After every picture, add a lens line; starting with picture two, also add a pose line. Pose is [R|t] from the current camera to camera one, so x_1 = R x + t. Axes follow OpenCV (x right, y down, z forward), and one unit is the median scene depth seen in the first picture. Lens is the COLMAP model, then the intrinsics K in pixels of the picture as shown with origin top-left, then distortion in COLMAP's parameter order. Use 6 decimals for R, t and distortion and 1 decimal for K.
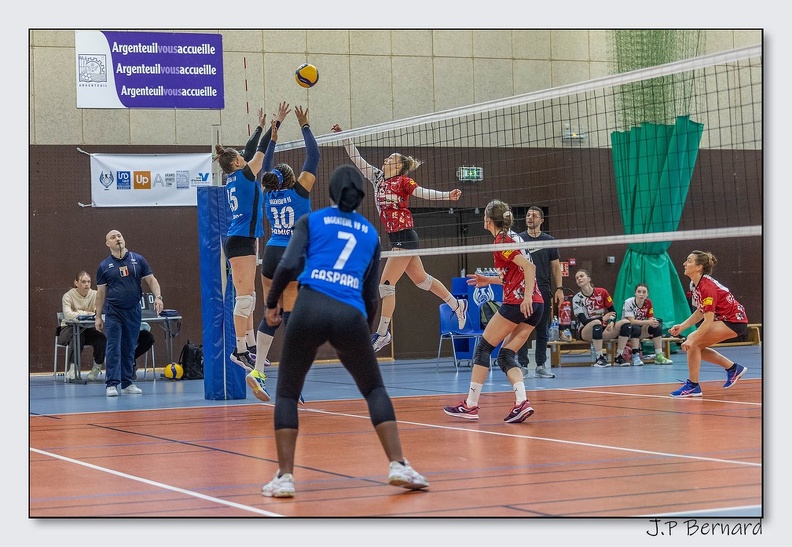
lens RADIAL K [[2035.4, 0, 397.3], [0, 2035.4, 270.3], [0, 0, 1]] dist [-0.173989, 0.000000]
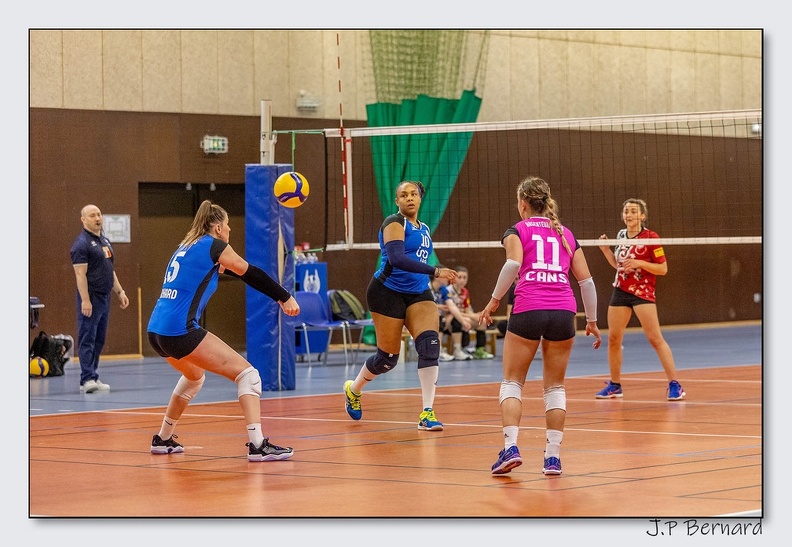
lens RADIAL K [[3020.7, 0, 395.8], [0, 3020.7, 274.9], [0, 0, 1]] dist [-0.312968, 0.000000]
pose [[0.896568, 0.008405, 0.442826, -0.535090], [-0.011298, 0.999929, 0.003897, 0.002984], [-0.442761, -0.008497, 0.896599, -0.228422]]
